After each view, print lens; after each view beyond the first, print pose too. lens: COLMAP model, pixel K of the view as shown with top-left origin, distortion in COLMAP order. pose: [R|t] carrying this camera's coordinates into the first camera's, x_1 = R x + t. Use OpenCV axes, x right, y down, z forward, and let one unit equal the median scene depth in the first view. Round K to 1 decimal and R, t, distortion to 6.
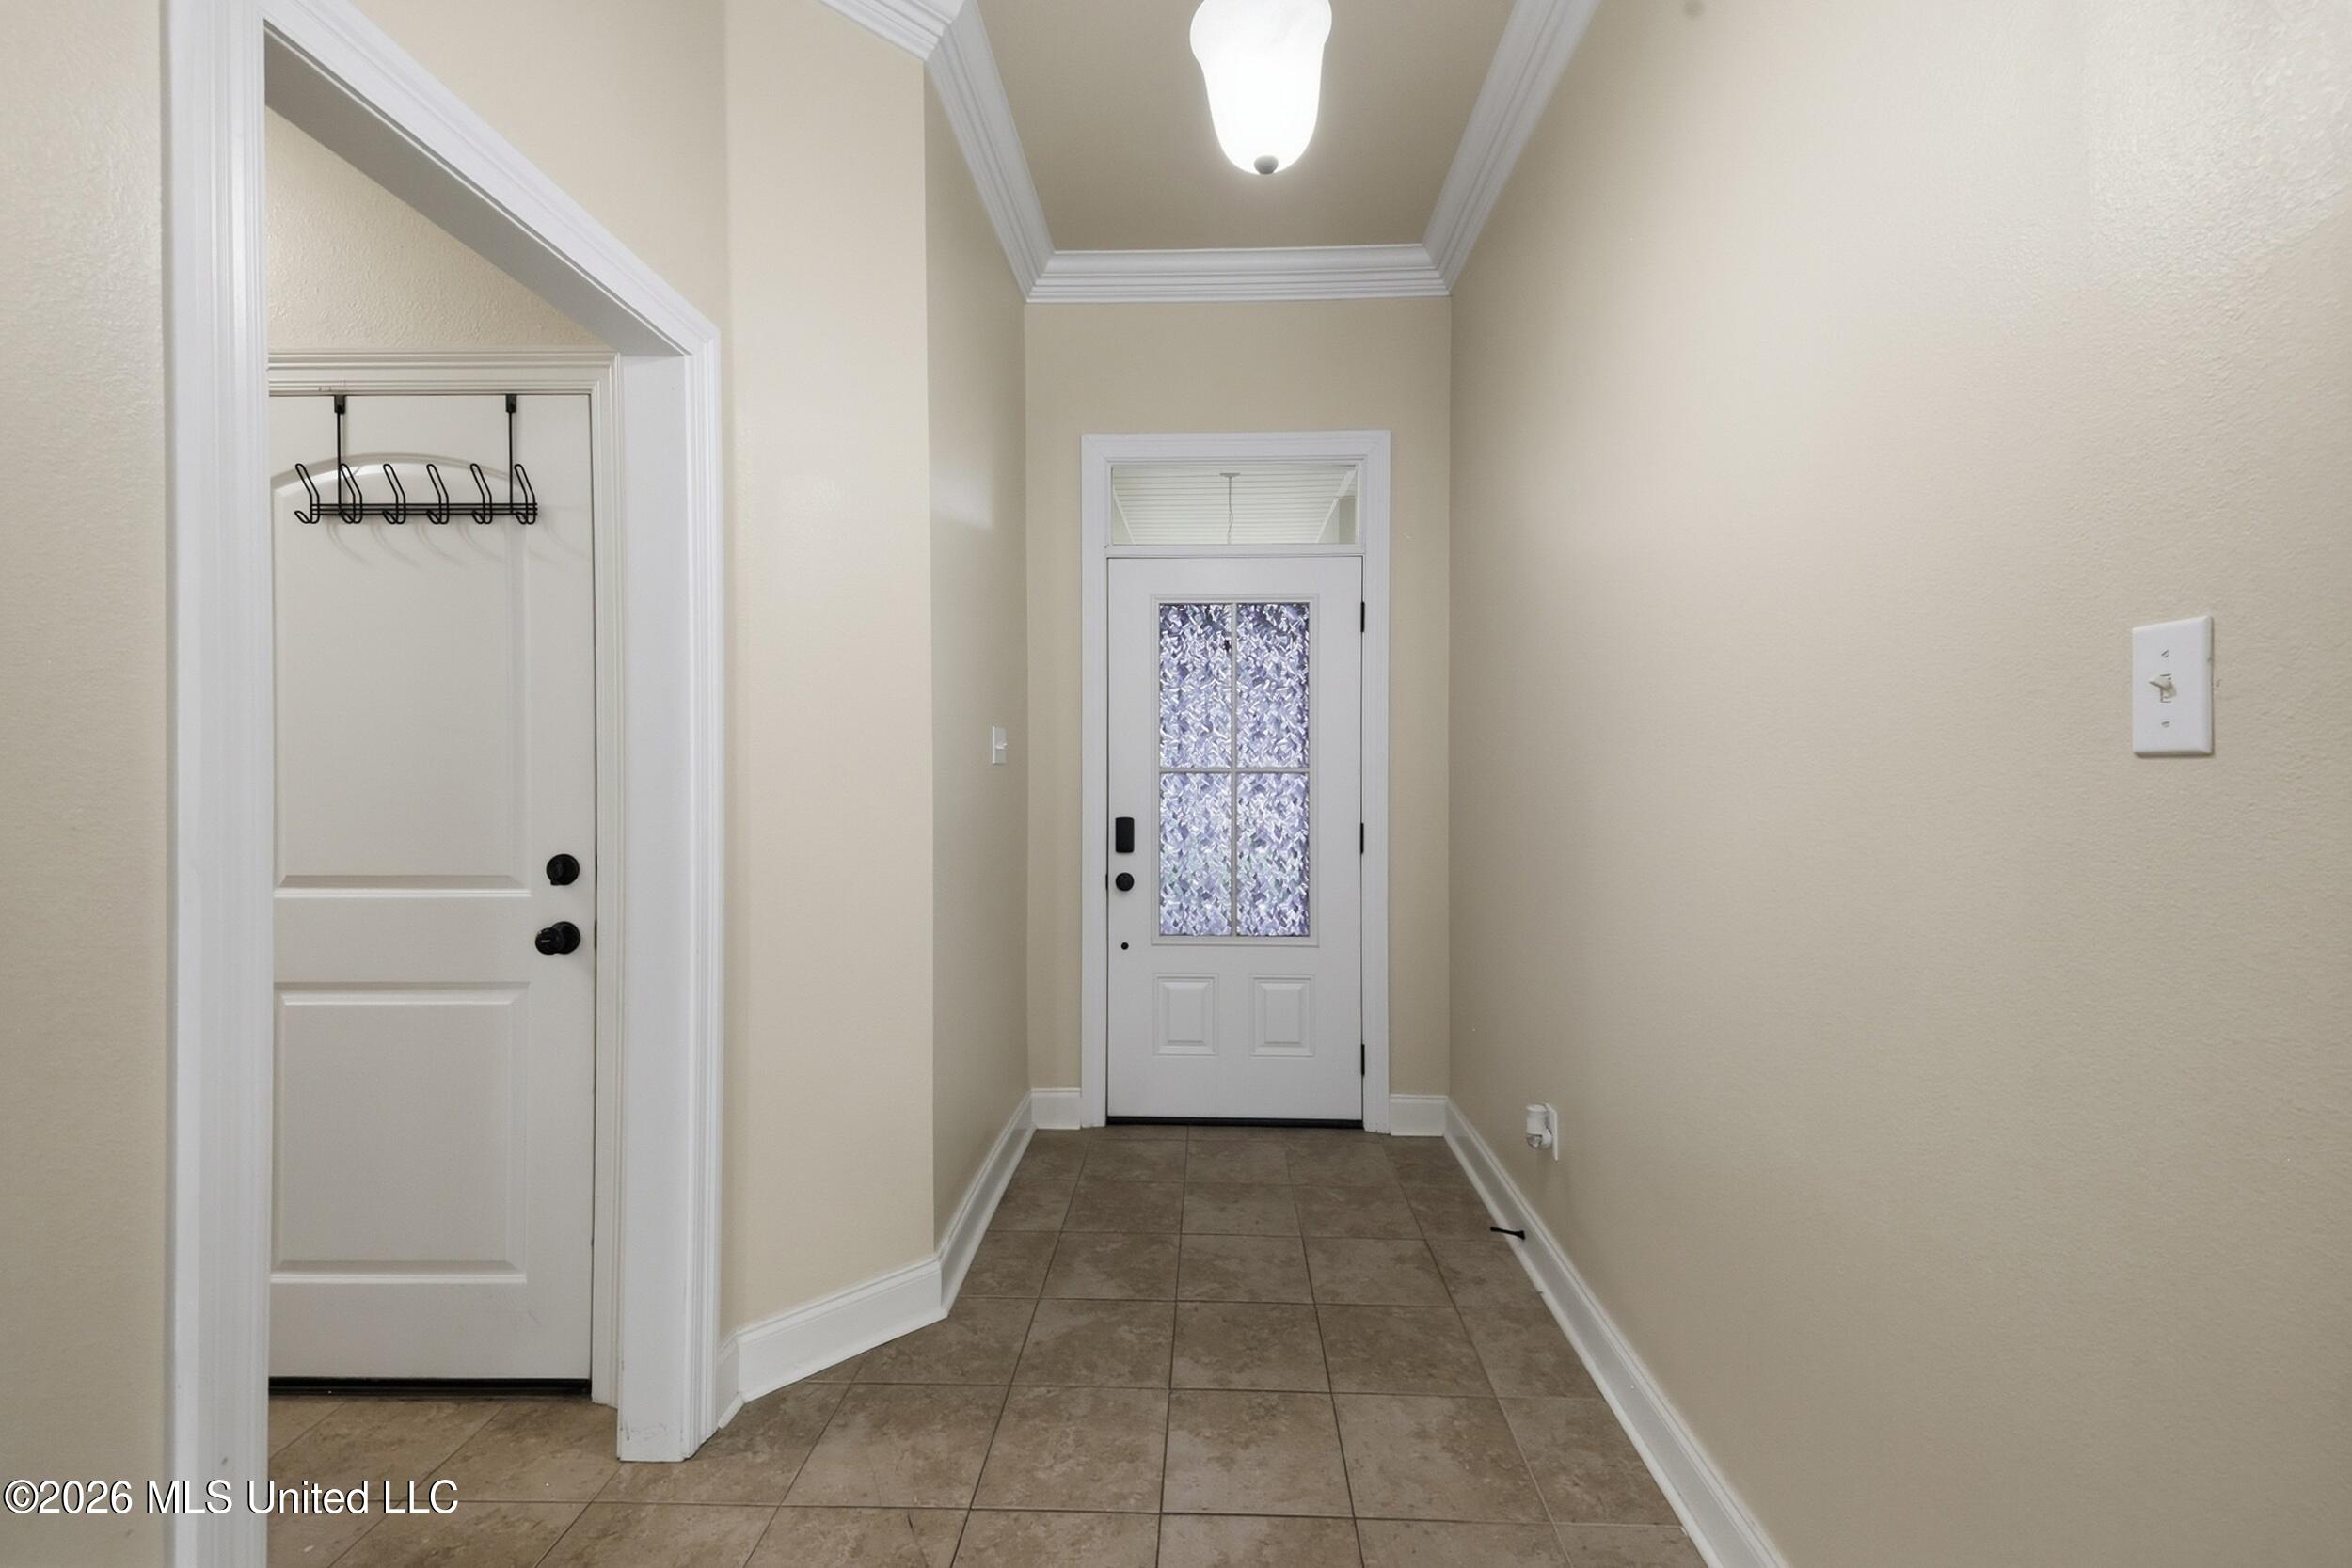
lens RADIAL K [[971.4, 0, 1169.5], [0, 971.4, 771.5], [0, 0, 1]] dist [0.035337, -0.005586]
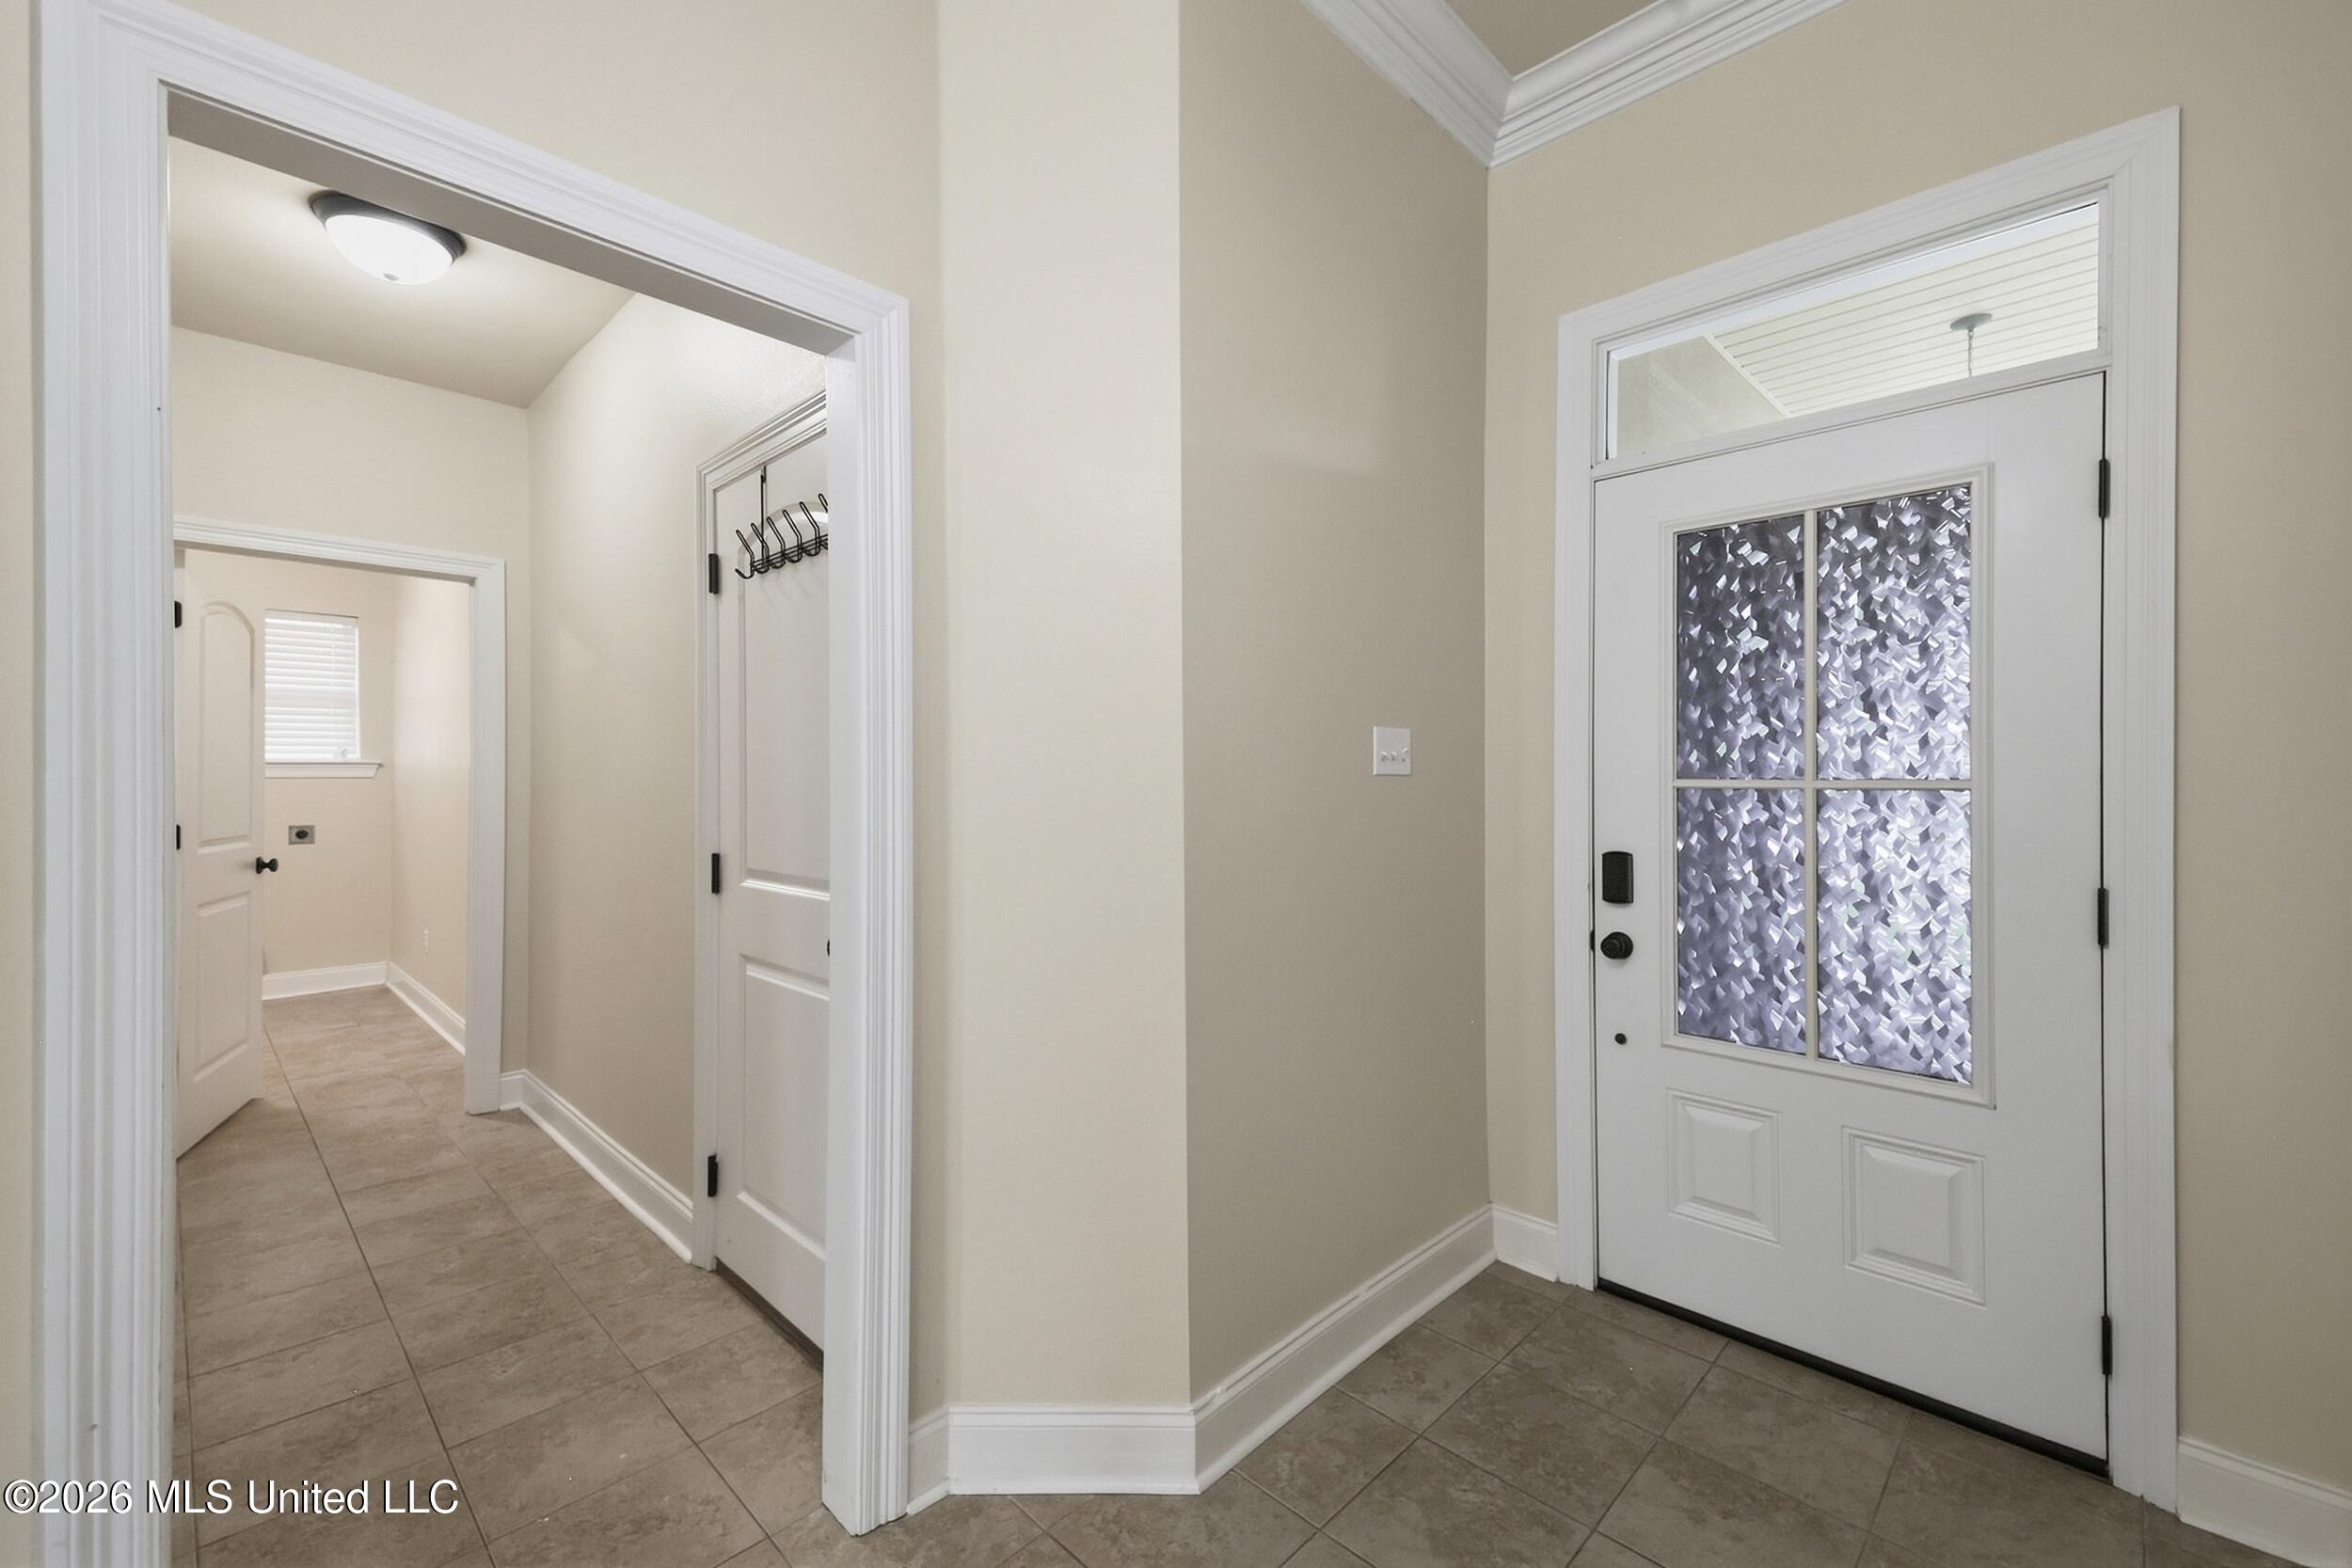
lens RADIAL K [[971.4, 0, 1165.6], [0, 971.4, 777.0], [0, 0, 1]] dist [0.035337, -0.005586]
pose [[0.748008, 0.000883, -0.663689, 0.179620], [-0.002884, 0.999994, -0.001920, -0.004177], [0.663684, 0.003350, 0.748006, 0.270534]]
